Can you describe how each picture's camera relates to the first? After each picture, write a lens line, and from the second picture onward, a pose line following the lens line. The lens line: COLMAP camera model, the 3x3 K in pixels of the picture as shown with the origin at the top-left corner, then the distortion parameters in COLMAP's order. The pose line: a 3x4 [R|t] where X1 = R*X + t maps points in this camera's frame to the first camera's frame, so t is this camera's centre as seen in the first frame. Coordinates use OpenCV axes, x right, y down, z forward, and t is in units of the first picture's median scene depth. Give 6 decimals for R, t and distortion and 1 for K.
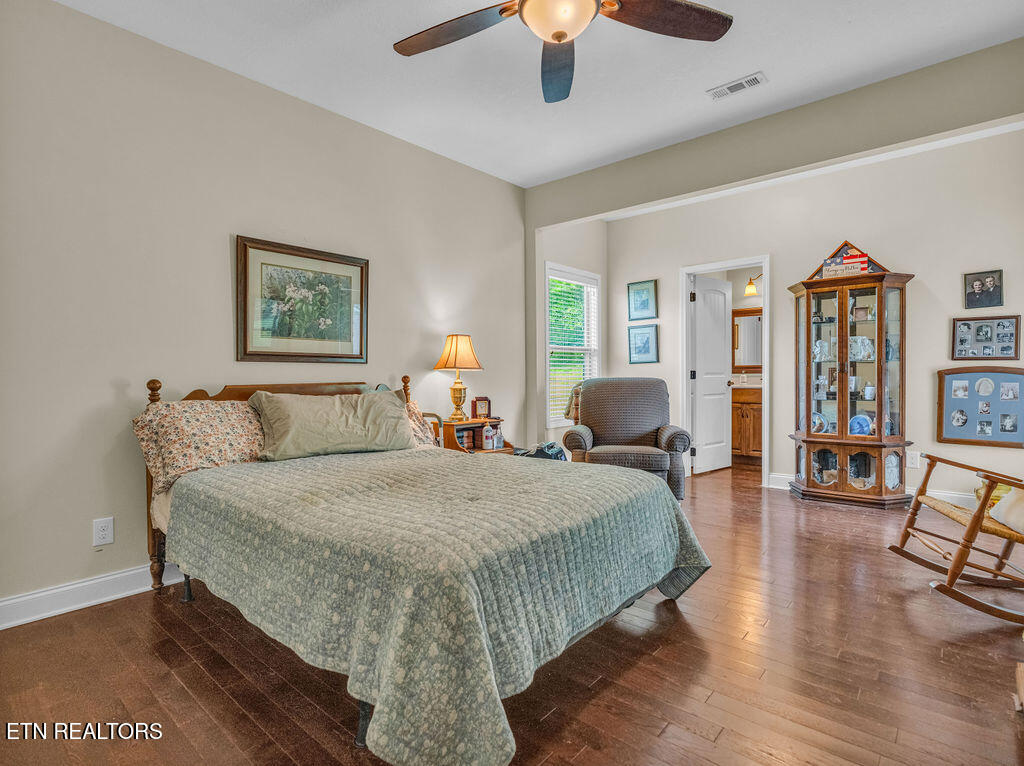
lens RADIAL K [[541.6, 0, 506.6], [0, 541.6, 386.9], [0, 0, 1]] dist [-0.002578, 0.000441]
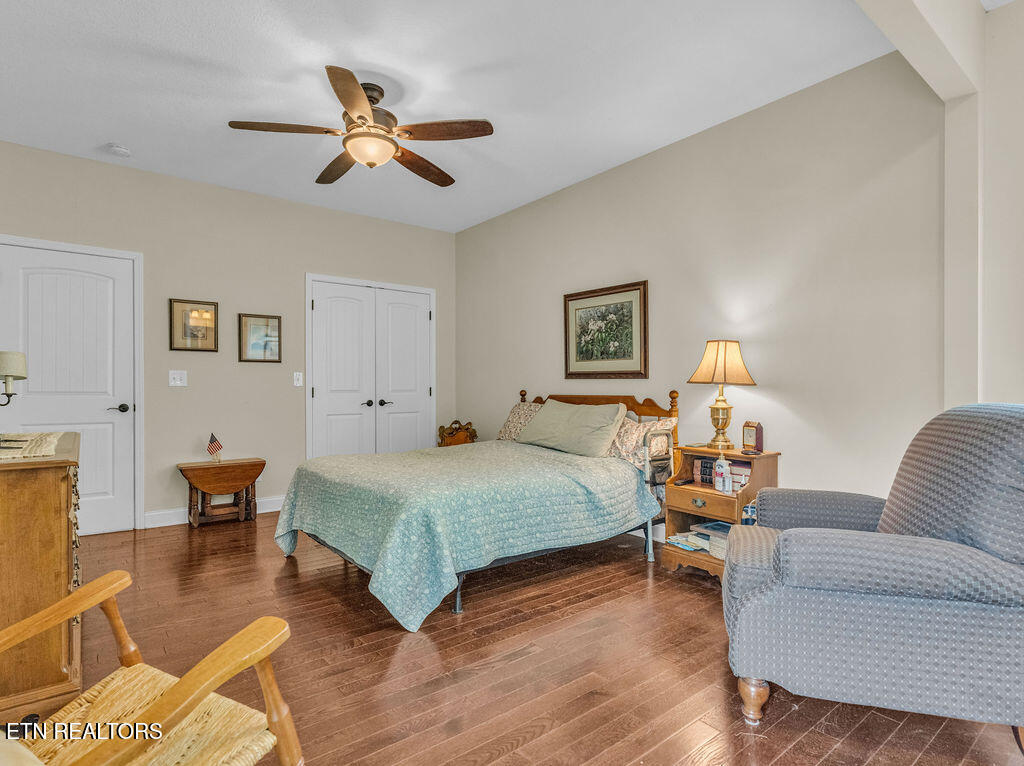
lens RADIAL K [[541.6, 0, 506.6], [0, 541.6, 386.9], [0, 0, 1]] dist [-0.002578, 0.000441]
pose [[-0.176771, 0.009017, -0.984211, 0.885107], [-0.022747, 0.999654, 0.013244, -0.036966], [0.983989, 0.024729, -0.176505, 0.980711]]
